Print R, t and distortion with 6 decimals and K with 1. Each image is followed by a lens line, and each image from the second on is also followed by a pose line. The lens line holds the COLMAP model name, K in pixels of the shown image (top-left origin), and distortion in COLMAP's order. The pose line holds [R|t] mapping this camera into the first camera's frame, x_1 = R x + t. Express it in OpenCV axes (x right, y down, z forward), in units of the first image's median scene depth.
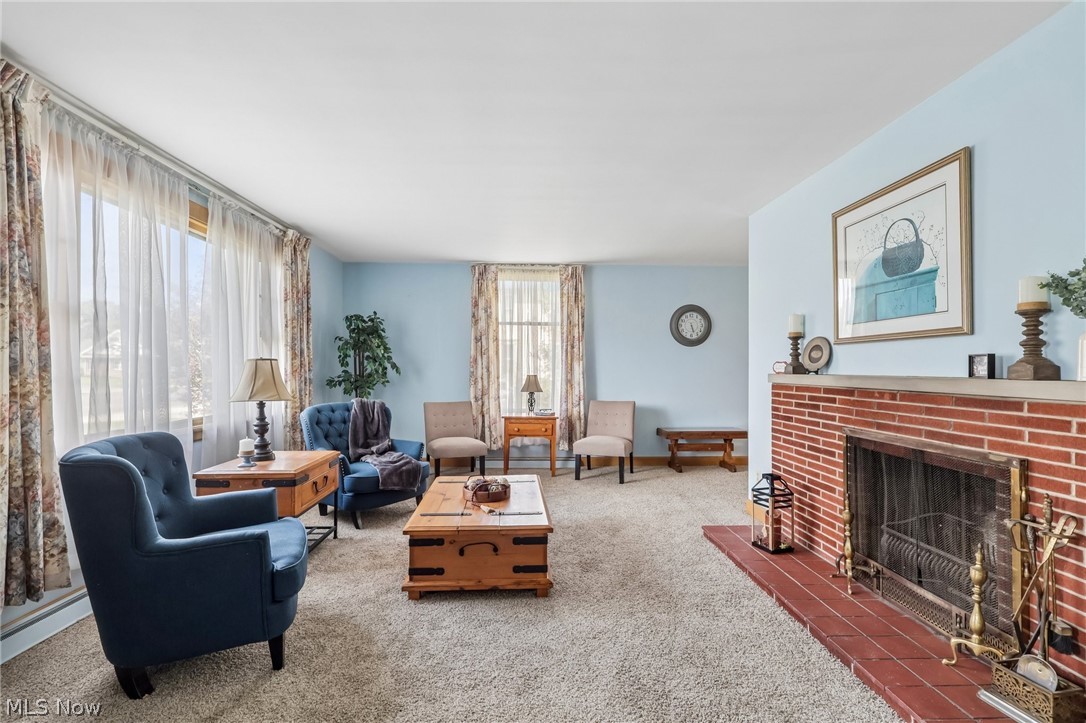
lens RADIAL K [[505.1, 0, 534.6], [0, 505.1, 360.4], [0, 0, 1]] dist [-0.010668, 0.002860]
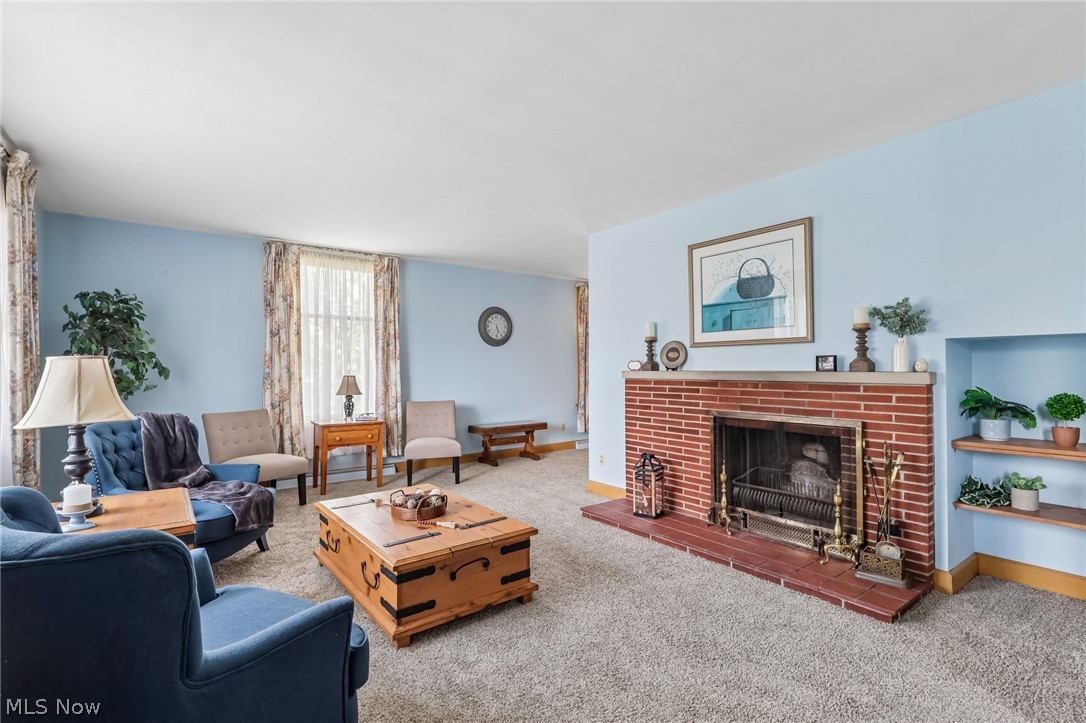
lens RADIAL K [[505.1, 0, 538.1], [0, 505.1, 357.8], [0, 0, 1]] dist [-0.010668, 0.002860]
pose [[0.817797, 0.003624, 0.575495, -0.442435], [-0.001471, 0.999990, -0.004207, 0.001510], [-0.575504, 0.002594, 0.817795, 0.160305]]
